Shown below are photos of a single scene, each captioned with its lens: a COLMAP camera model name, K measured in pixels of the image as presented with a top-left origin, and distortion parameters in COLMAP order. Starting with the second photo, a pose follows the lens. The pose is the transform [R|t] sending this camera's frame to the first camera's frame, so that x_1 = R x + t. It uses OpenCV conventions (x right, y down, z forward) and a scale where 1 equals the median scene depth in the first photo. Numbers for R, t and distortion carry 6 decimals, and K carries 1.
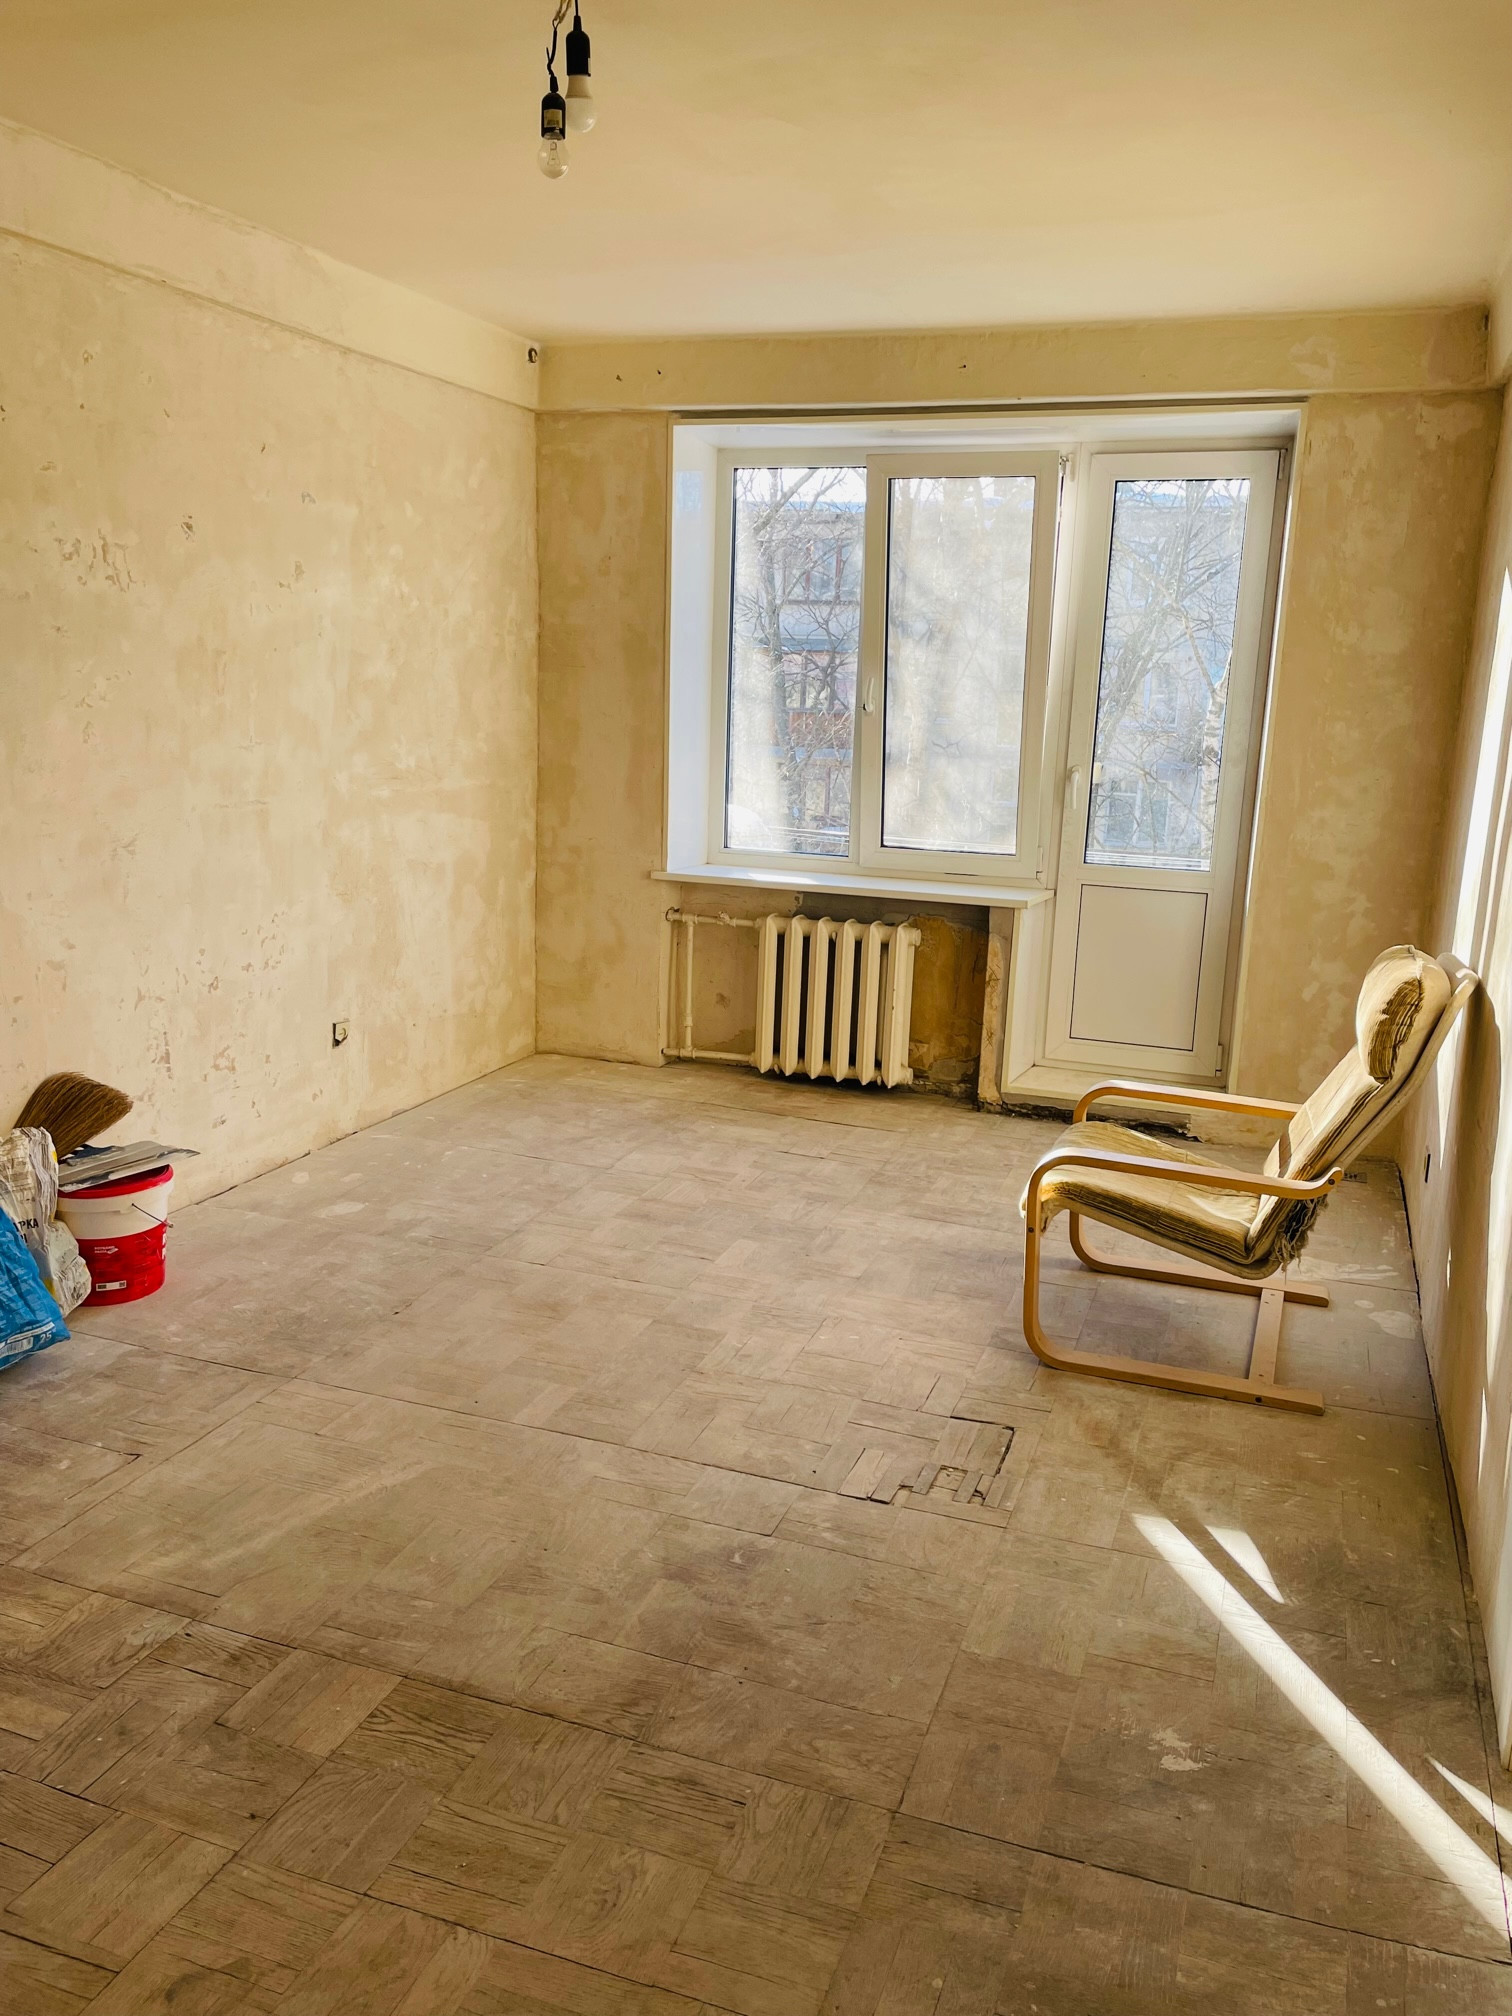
lens RADIAL K [[1532.1, 0, 774.5], [0, 1532.1, 1015.2], [0, 0, 1]] dist [0.100886, -0.137374]
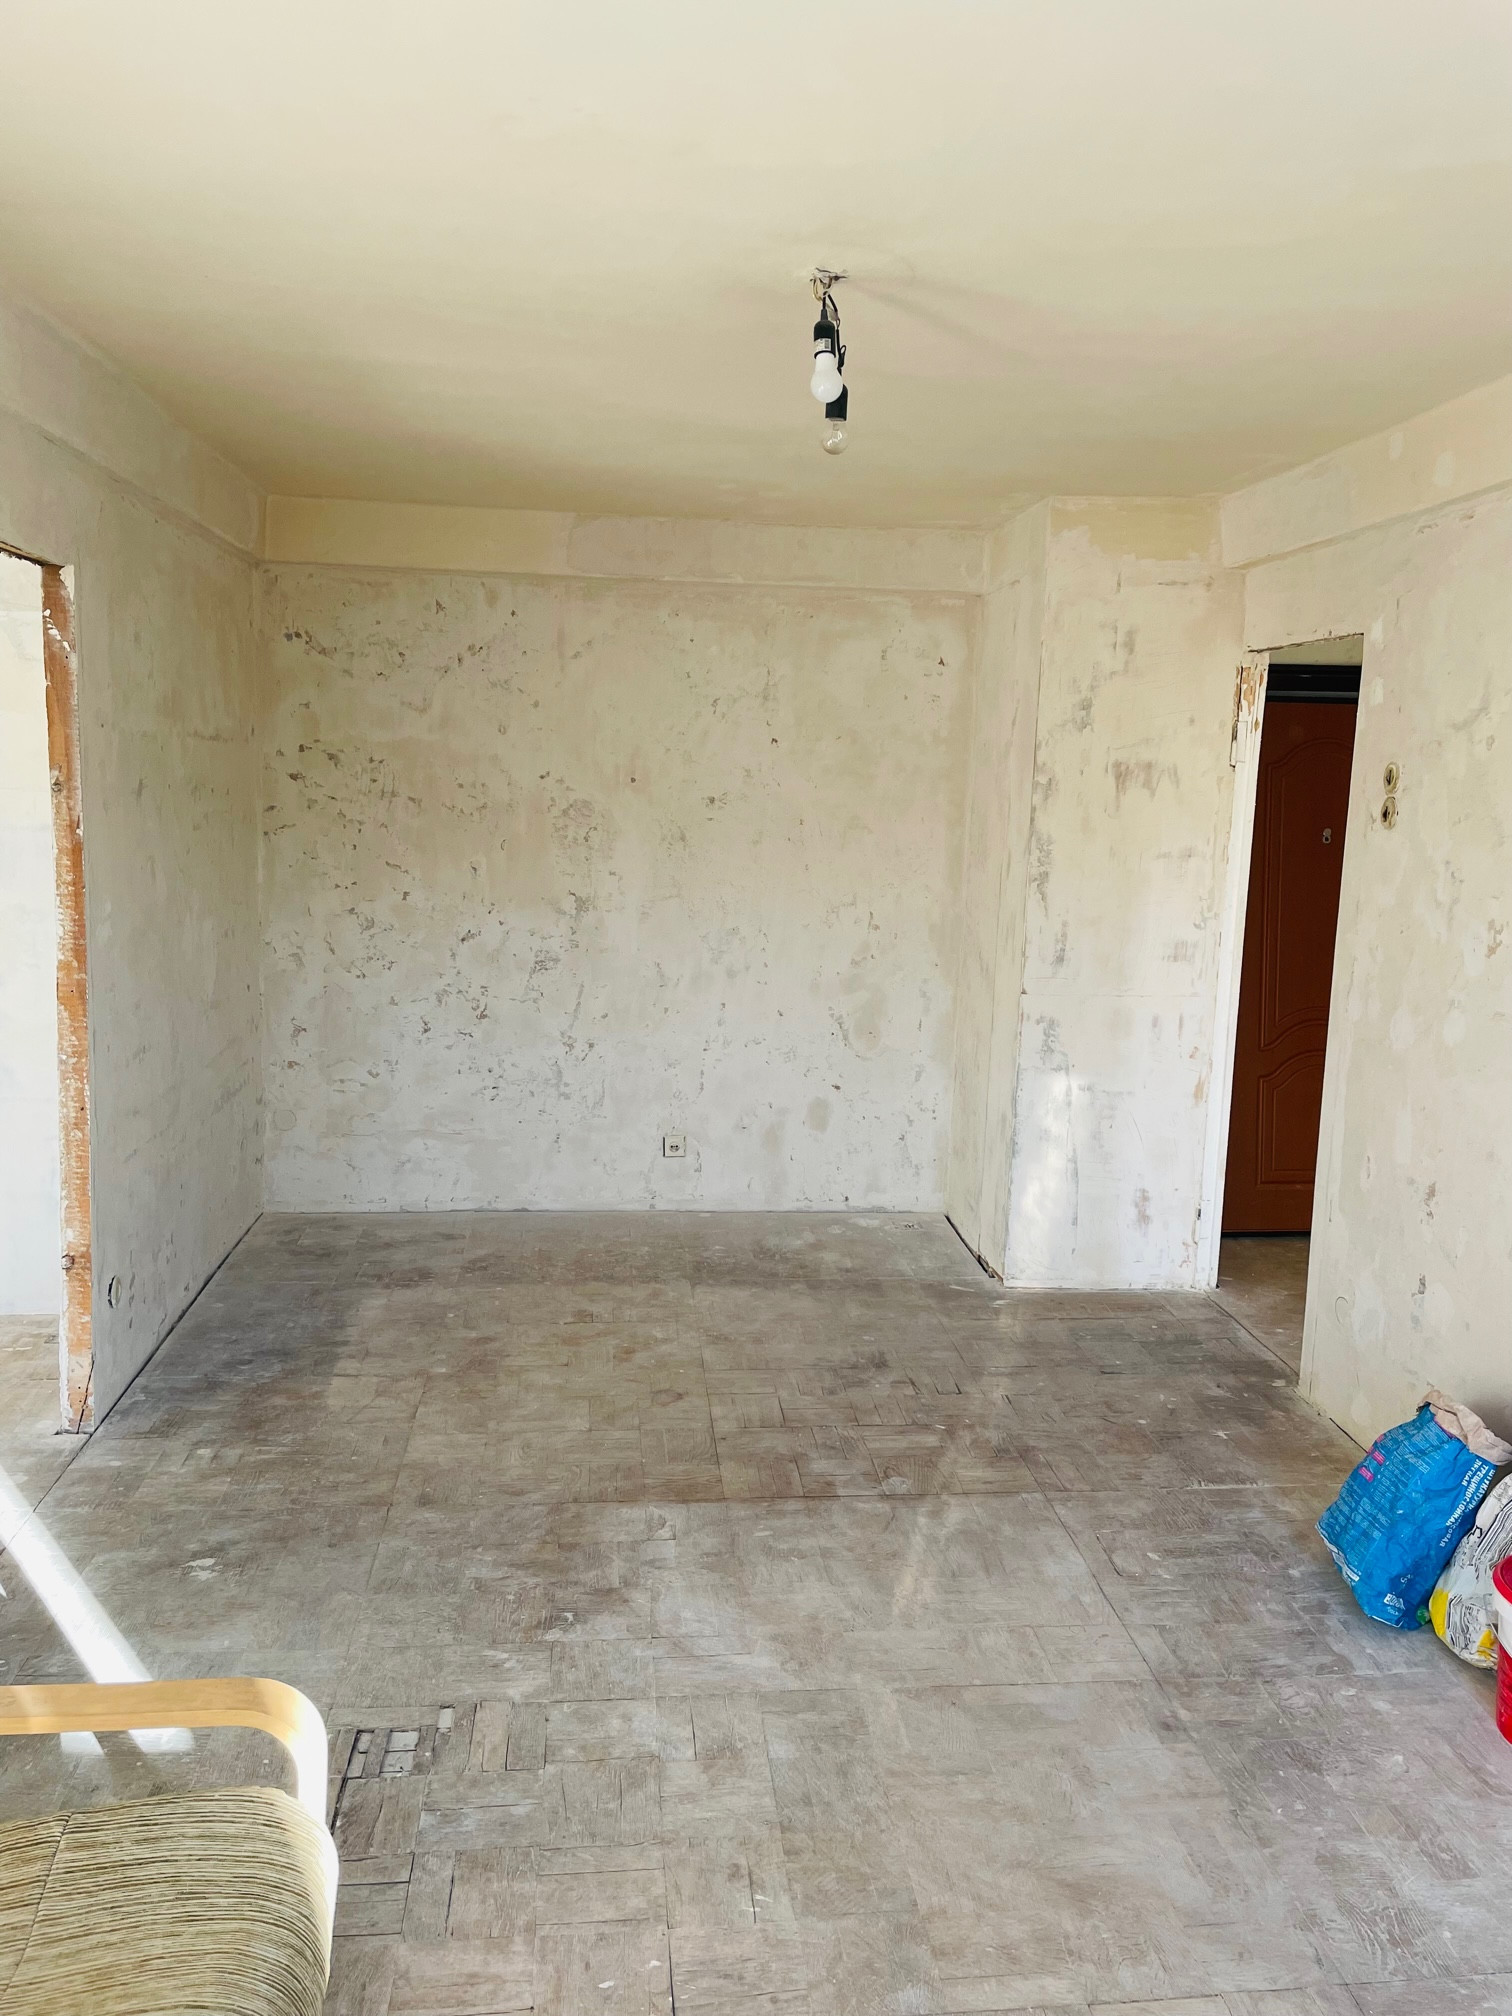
lens RADIAL K [[1532.1, 0, 773.9], [0, 1532.1, 993.2], [0, 0, 1]] dist [0.100886, -0.137374]
pose [[-0.897408, -0.009704, -0.441094, 0.382970], [-0.160139, 0.938743, 0.305152, -0.500303], [0.411113, 0.344482, -0.843989, 2.033452]]
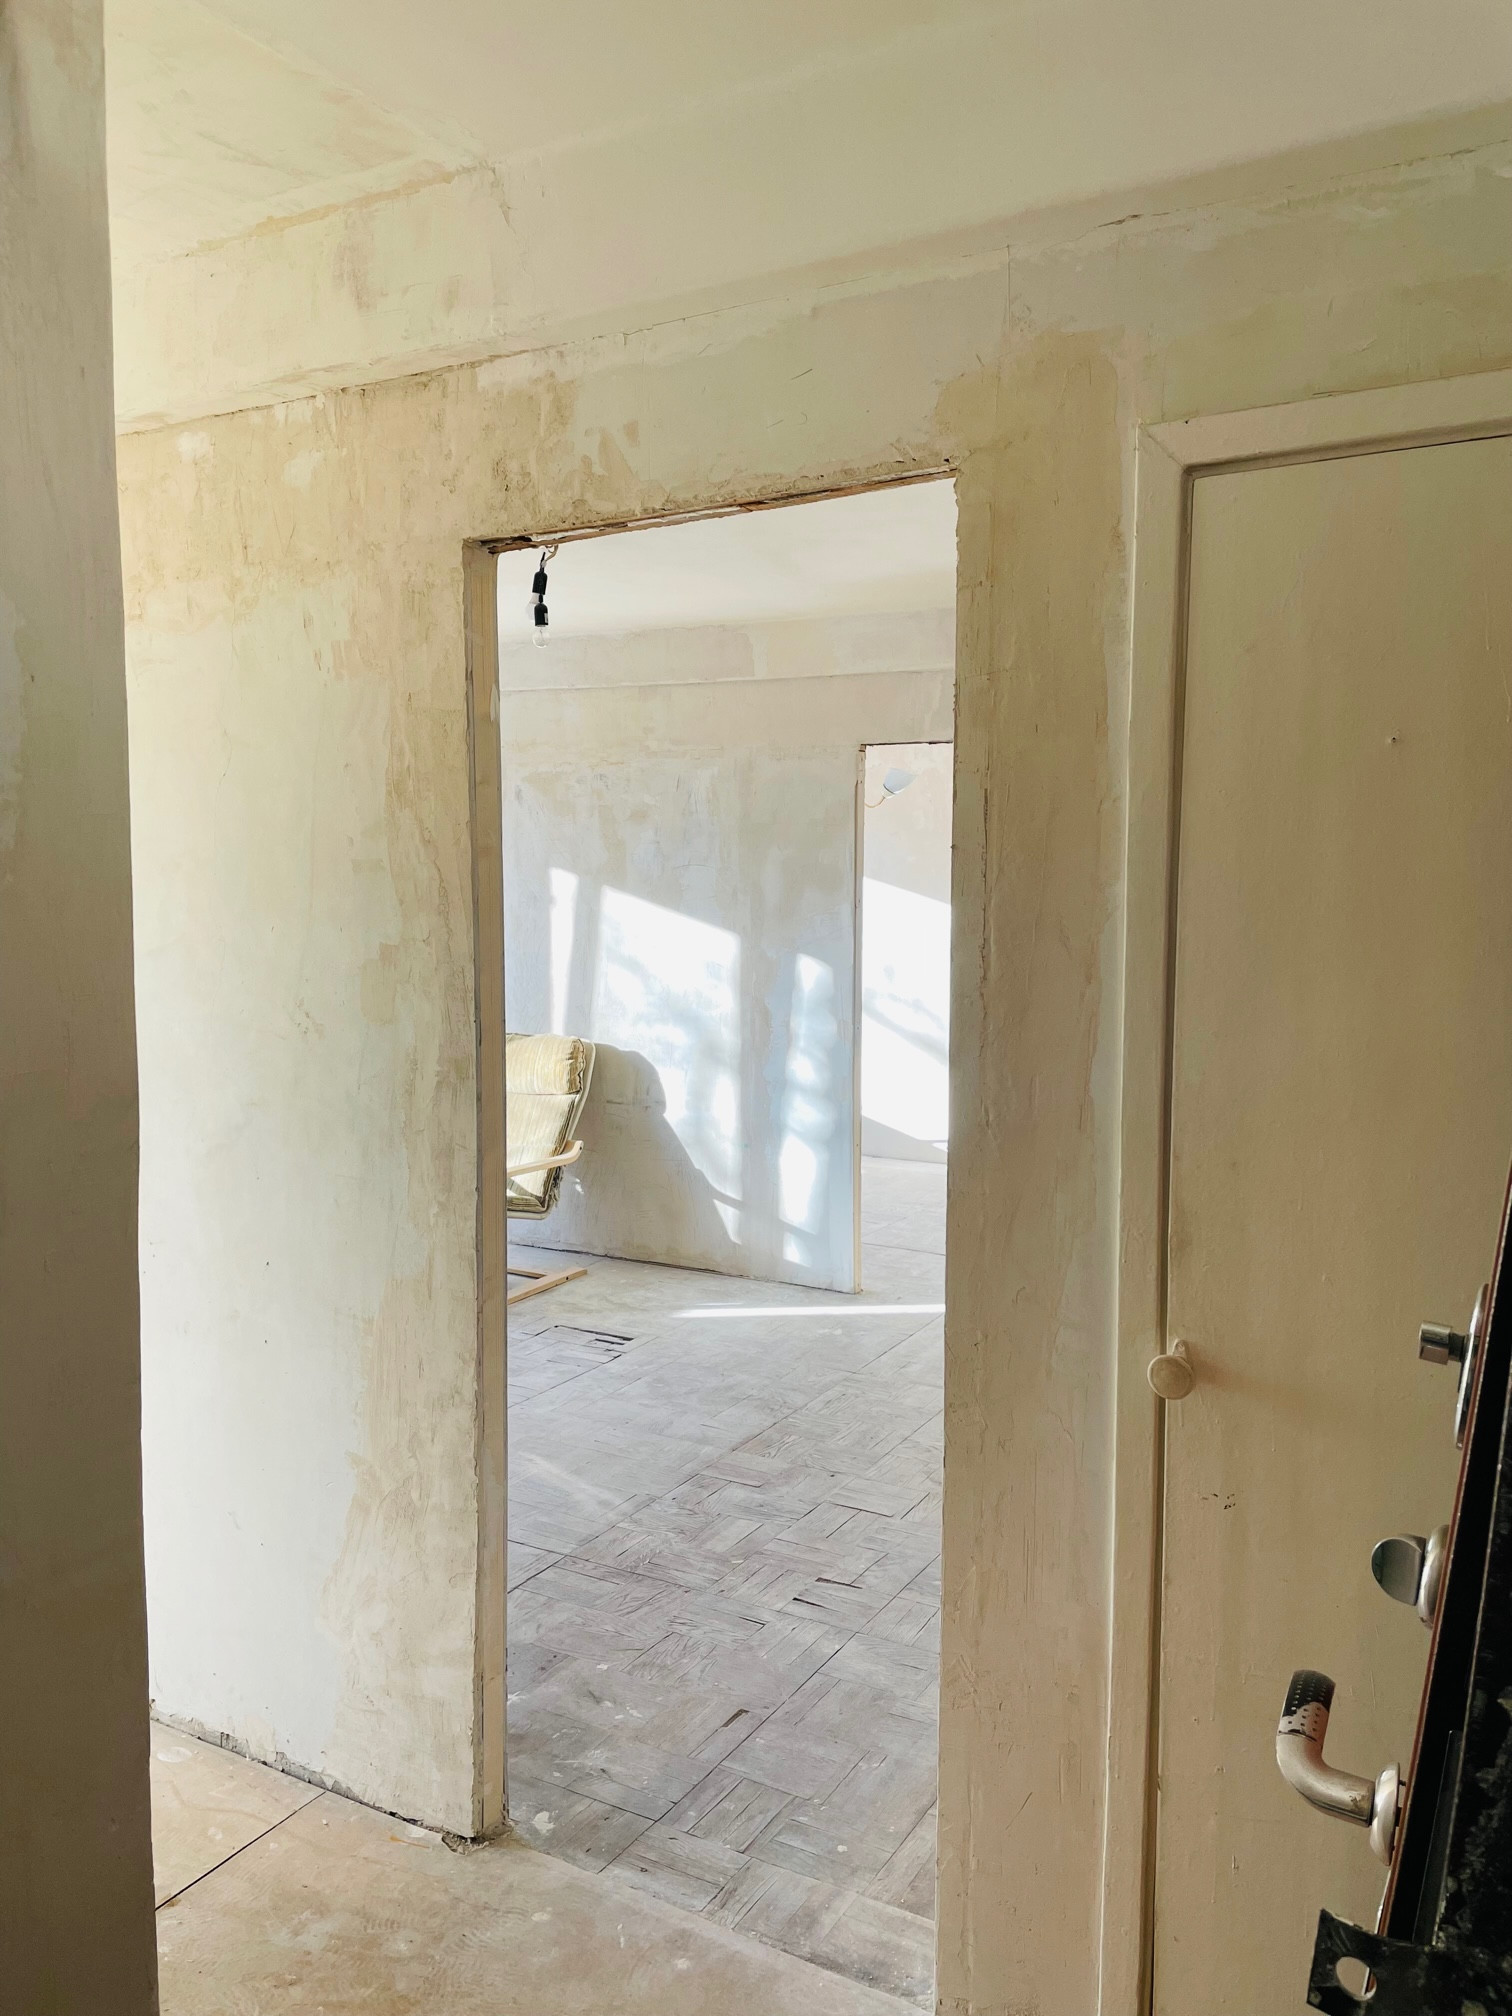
lens RADIAL K [[1532.1, 0, 762.8], [0, 1532.1, 1018.8], [0, 0, 1]] dist [0.100886, -0.137374]
pose [[0.181327, -0.131890, 0.974539, -1.852840], [0.216062, 0.972096, 0.091357, -0.224425], [-0.959394, 0.193995, 0.204764, 0.462176]]
